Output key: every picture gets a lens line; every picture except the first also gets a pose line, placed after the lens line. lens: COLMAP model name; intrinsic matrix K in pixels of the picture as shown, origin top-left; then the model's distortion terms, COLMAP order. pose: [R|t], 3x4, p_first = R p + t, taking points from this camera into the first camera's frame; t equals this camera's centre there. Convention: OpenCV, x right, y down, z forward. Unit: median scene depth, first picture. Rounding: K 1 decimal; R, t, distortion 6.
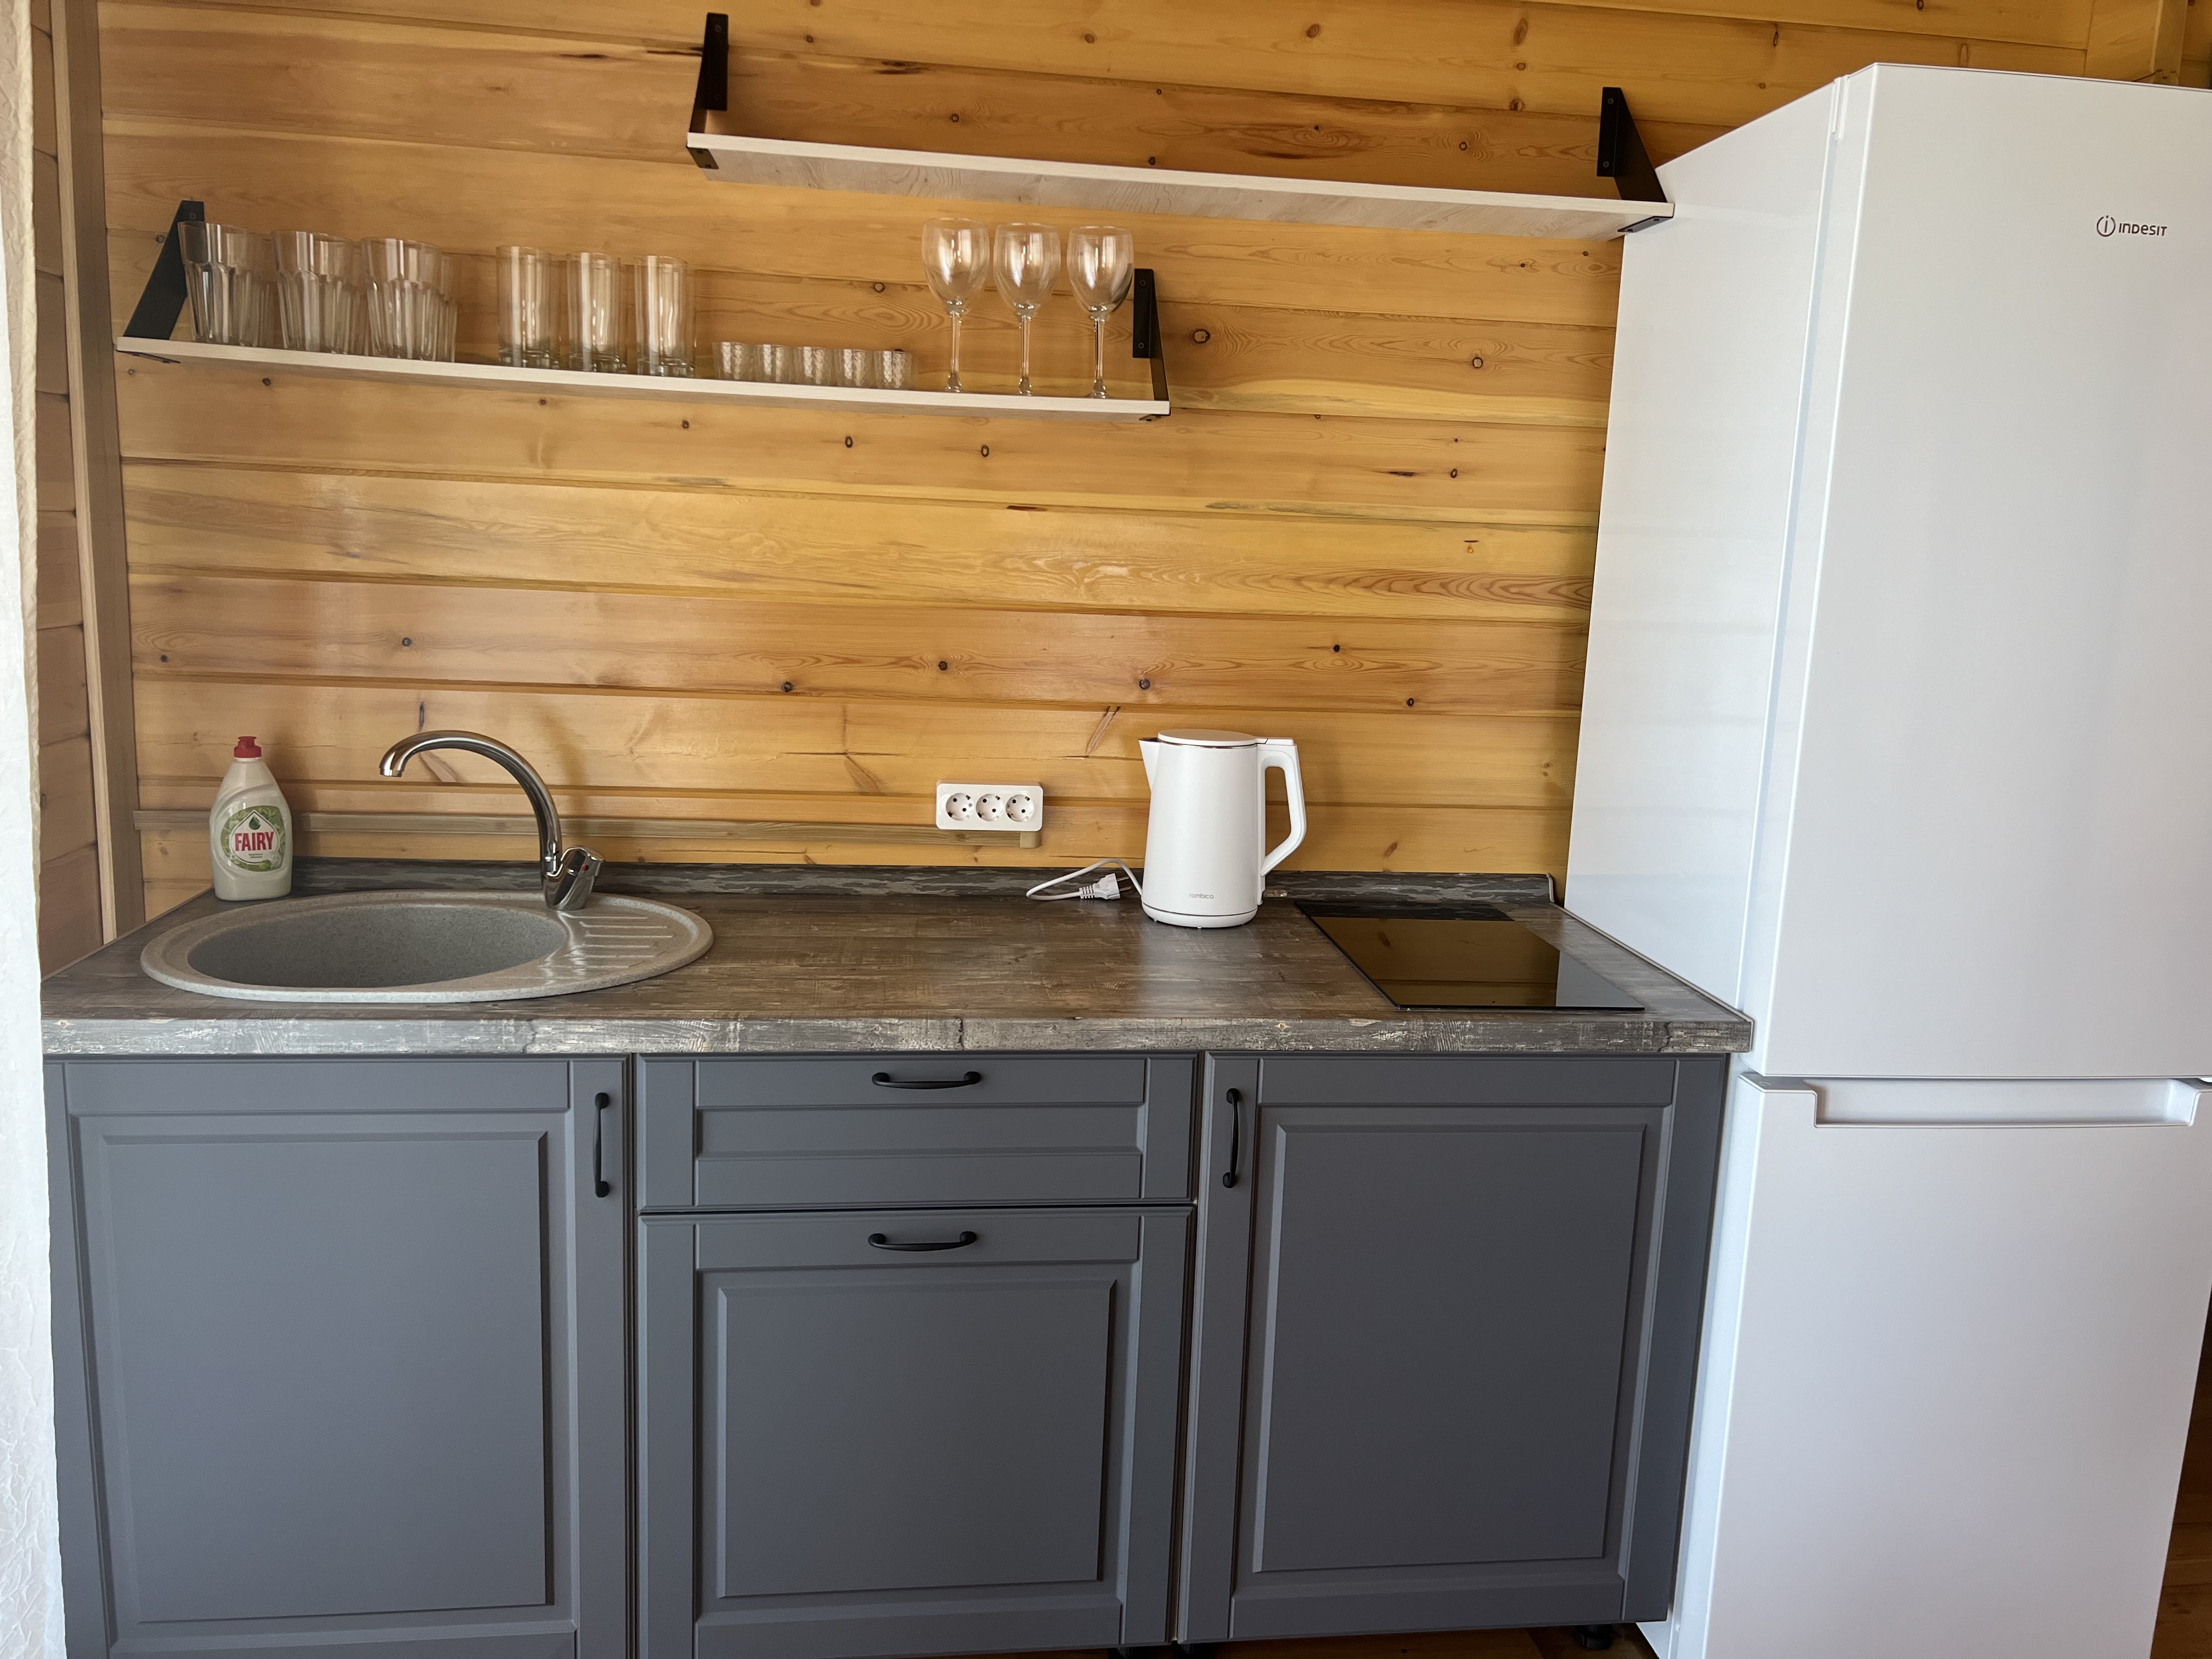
lens RADIAL K [[1677.4, 0, 1115.0], [0, 1677.4, 824.2], [0, 0, 1]] dist [0.152185, -0.386104]
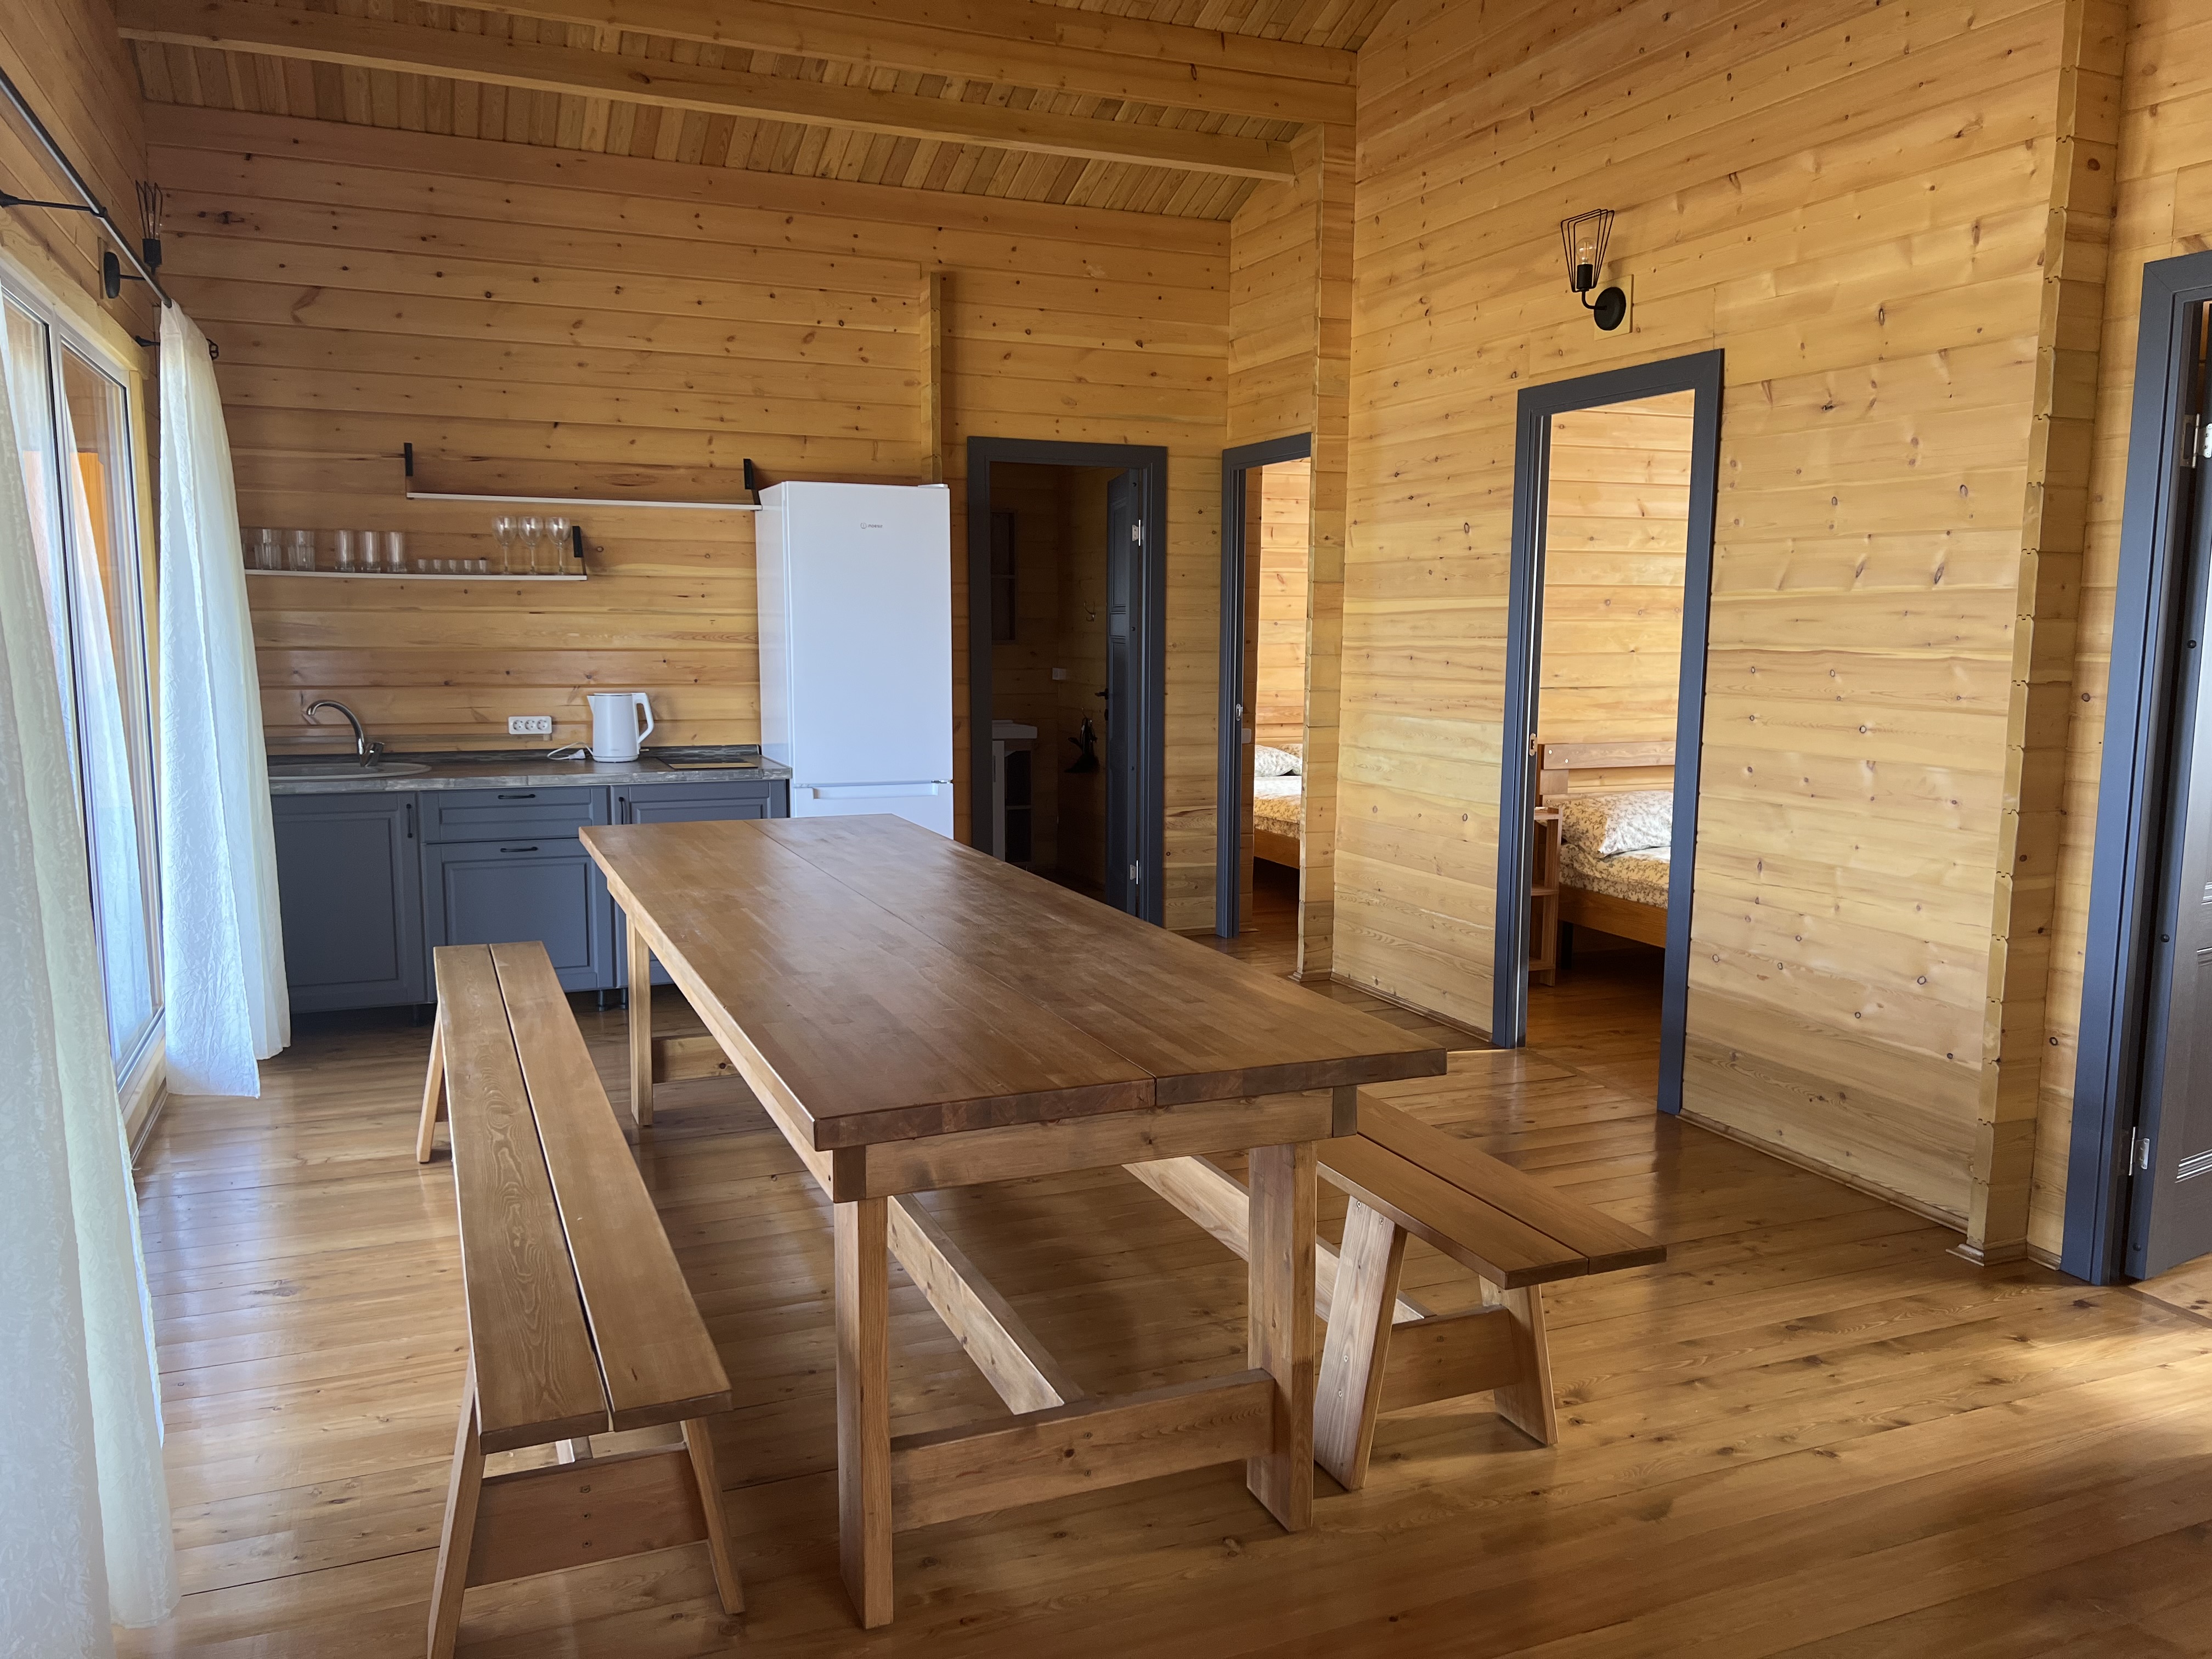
lens RADIAL K [[1677.4, 0, 1115.0], [0, 1677.4, 824.2], [0, 0, 1]] dist [0.152185, -0.386104]
pose [[0.963257, -0.068626, 0.259668, 0.108701], [0.079415, 0.996351, -0.031276, 0.305985], [-0.256574, 0.050748, 0.965191, -1.836874]]
